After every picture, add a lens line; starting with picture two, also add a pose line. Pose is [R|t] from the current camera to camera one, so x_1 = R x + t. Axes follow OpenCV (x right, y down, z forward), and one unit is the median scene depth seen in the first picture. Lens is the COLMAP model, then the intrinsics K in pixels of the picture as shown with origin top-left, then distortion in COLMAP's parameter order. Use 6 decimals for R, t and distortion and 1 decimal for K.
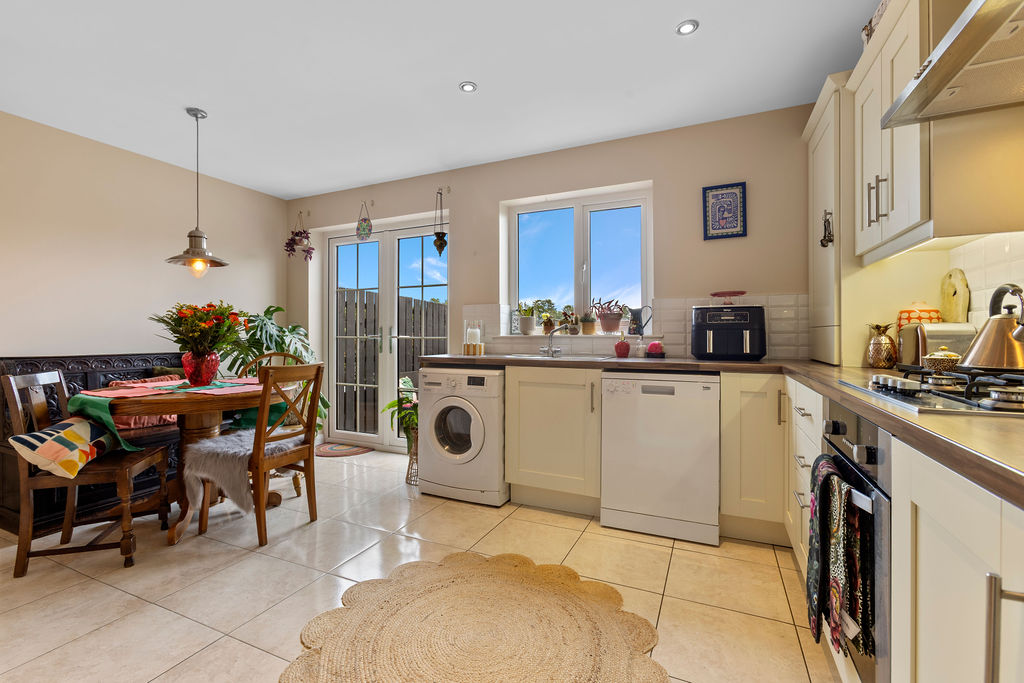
lens RADIAL K [[457.6, 0, 505.0], [0, 457.6, 335.7], [0, 0, 1]] dist [-0.015489, 0.007072]
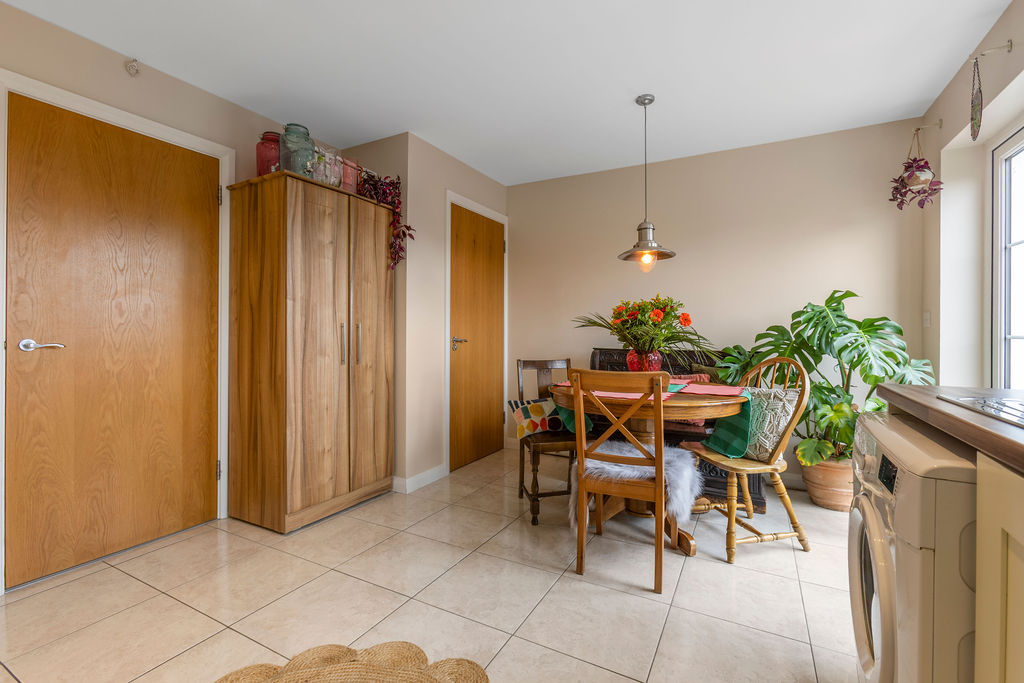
lens RADIAL K [[457.6, 0, 501.1], [0, 457.6, 337.3], [0, 0, 1]] dist [-0.015489, 0.007072]
pose [[-0.072060, 0.012298, -0.997324, 0.293908], [-0.003069, 0.999917, 0.012551, -0.002252], [0.997396, 0.003965, -0.072016, 0.778315]]
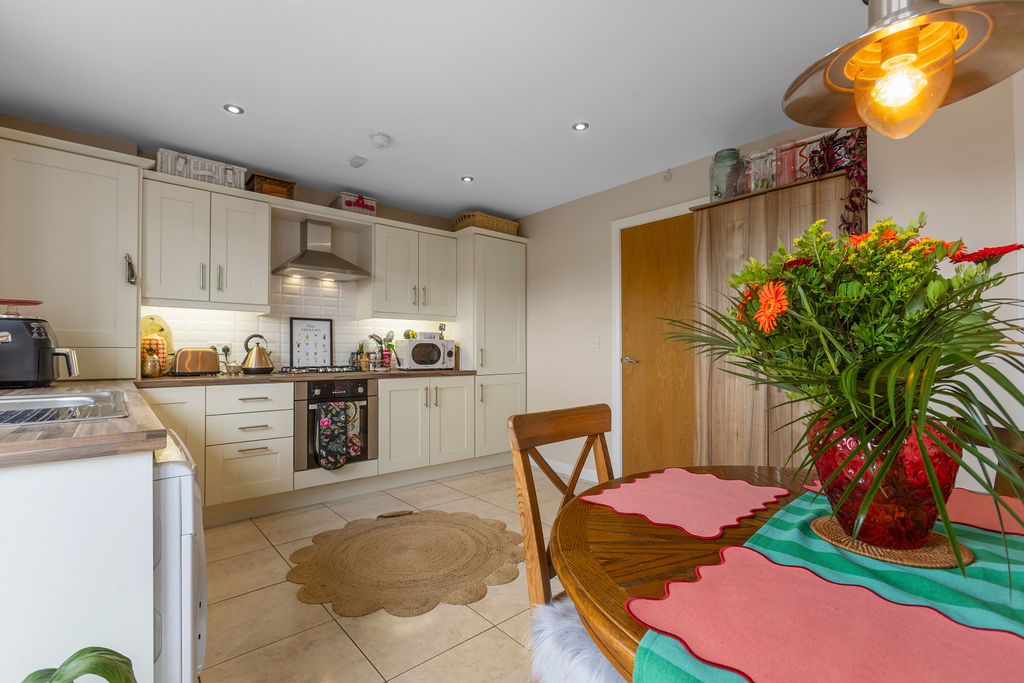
lens RADIAL K [[457.6, 0, 507.5], [0, 457.6, 348.6], [0, 0, 1]] dist [-0.015489, 0.007072]
pose [[-0.916808, 0.007994, 0.399248, -0.574682], [0.004344, 0.999940, -0.010046, -0.001129], [-0.399304, -0.007476, -0.916788, 1.350098]]
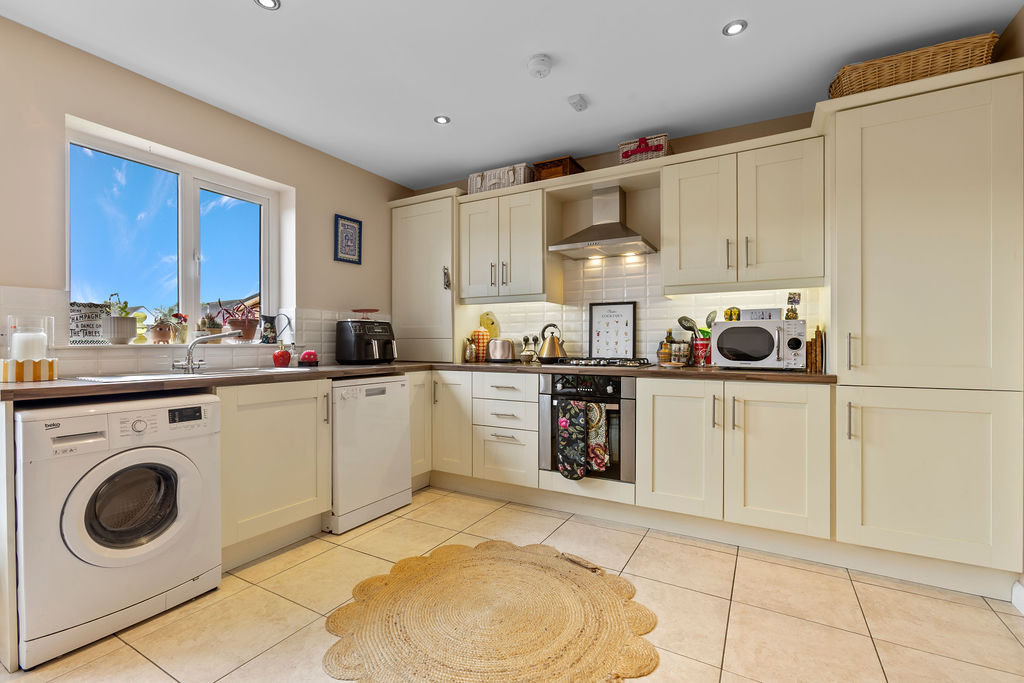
lens RADIAL K [[457.6, 0, 508.0], [0, 457.6, 346.9], [0, 0, 1]] dist [-0.015489, 0.007072]
pose [[0.074902, -0.005548, 0.997175, -0.700273], [0.001839, 0.999984, 0.005426, 0.000224], [-0.997189, 0.001427, 0.074911, 0.514326]]
